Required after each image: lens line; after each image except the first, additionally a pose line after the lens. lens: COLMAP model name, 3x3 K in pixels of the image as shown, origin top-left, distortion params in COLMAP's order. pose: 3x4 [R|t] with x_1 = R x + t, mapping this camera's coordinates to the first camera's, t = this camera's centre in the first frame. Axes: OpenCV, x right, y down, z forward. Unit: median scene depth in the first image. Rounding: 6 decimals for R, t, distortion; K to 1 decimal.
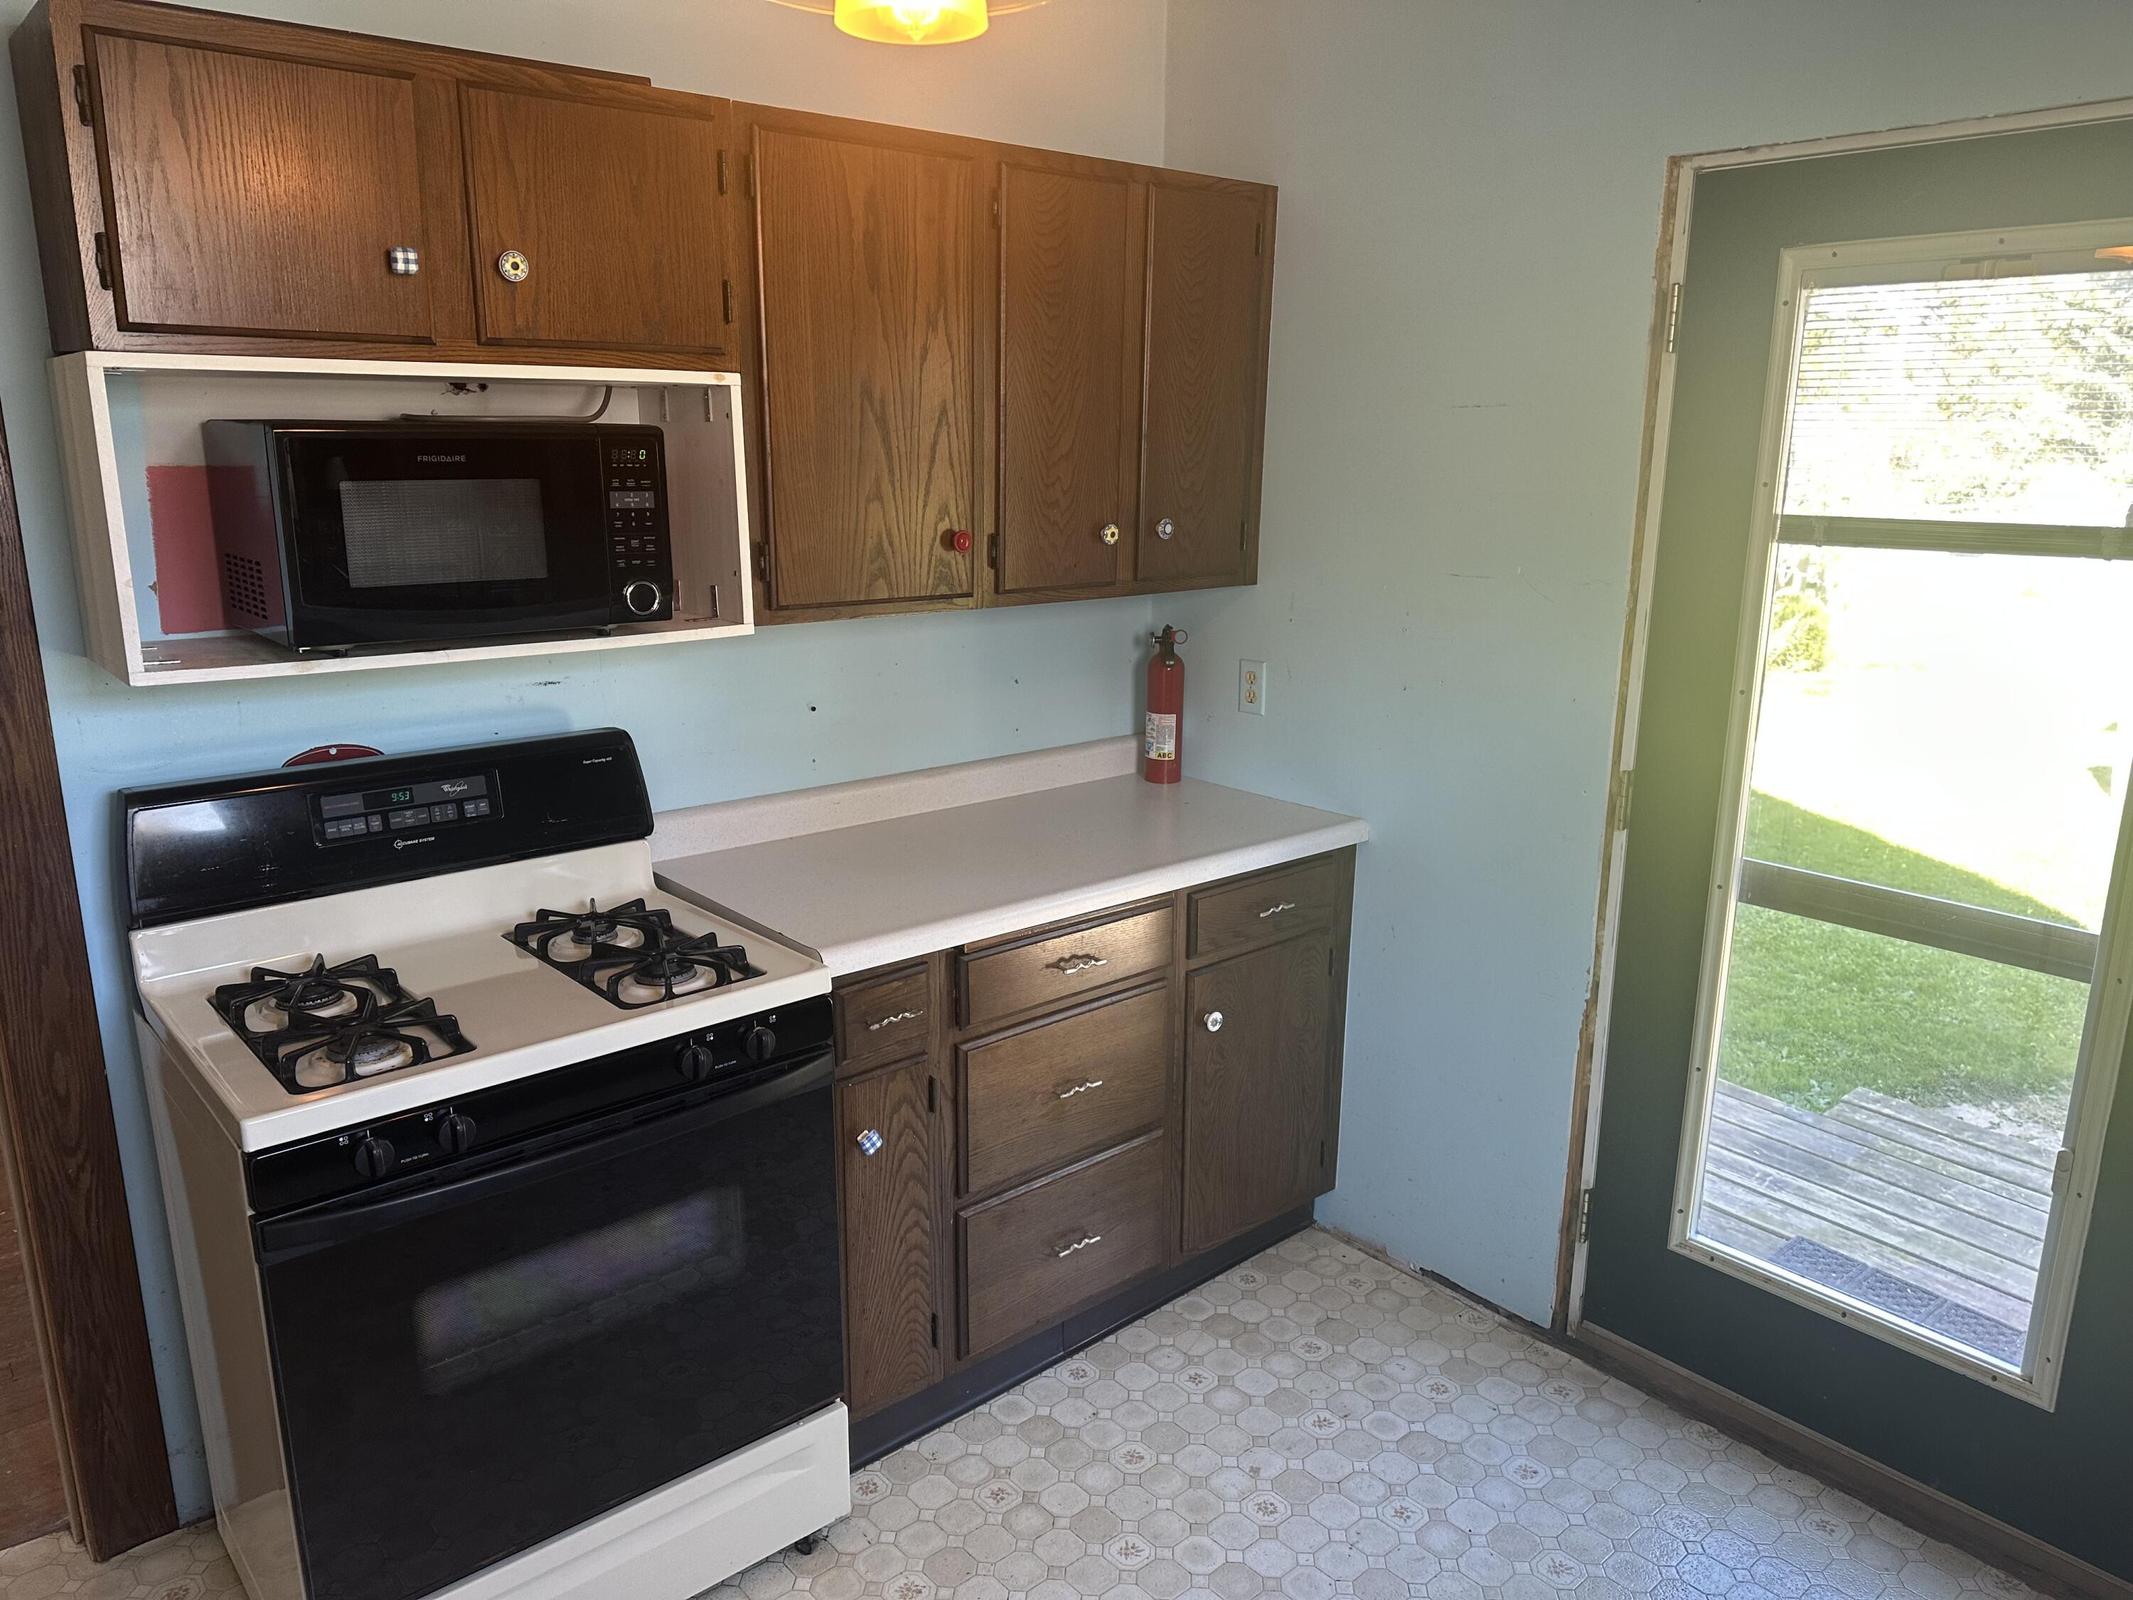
lens RADIAL K [[1478.8, 0, 1066.5], [0, 1478.8, 800.0], [0, 0, 1]] dist [0.097602, -0.138807]
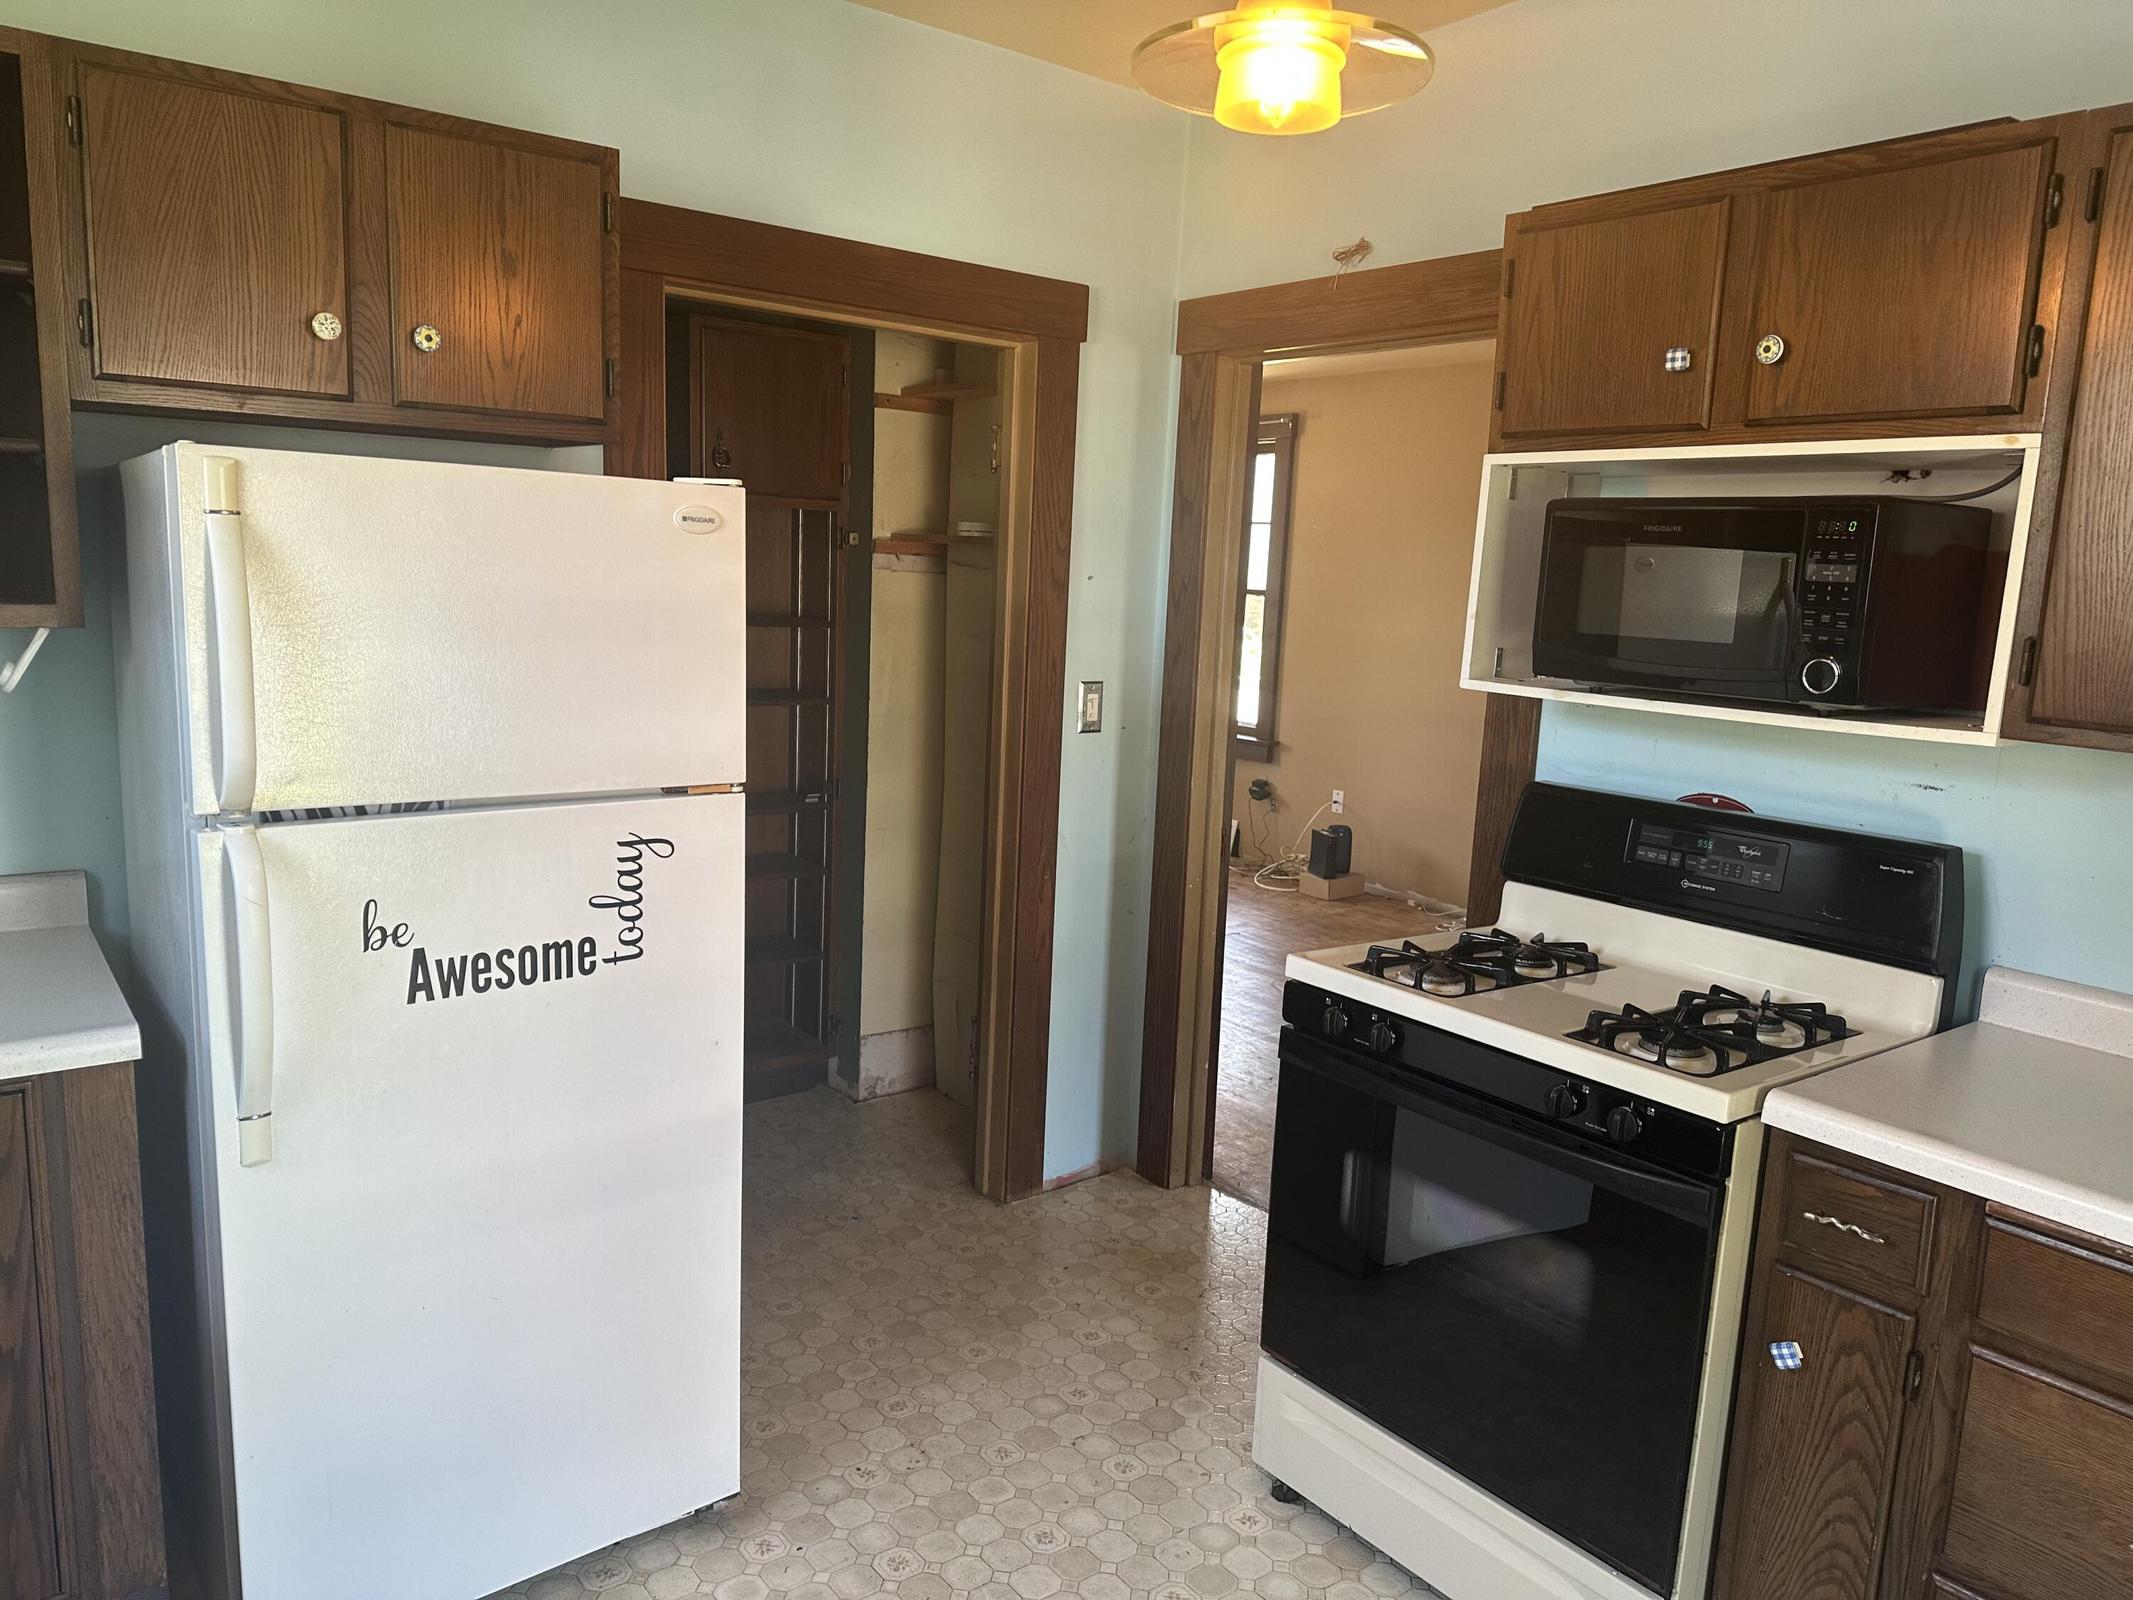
lens RADIAL K [[1489.0, 0, 1066.5], [0, 1489.0, 800.0], [0, 0, 1]] dist [0.004217, -0.003071]
pose [[-0.040340, 0.154218, -0.987213, 0.678280], [-0.281405, 0.946271, 0.159321, -0.078869], [0.958741, 0.284234, 0.005225, 0.569538]]
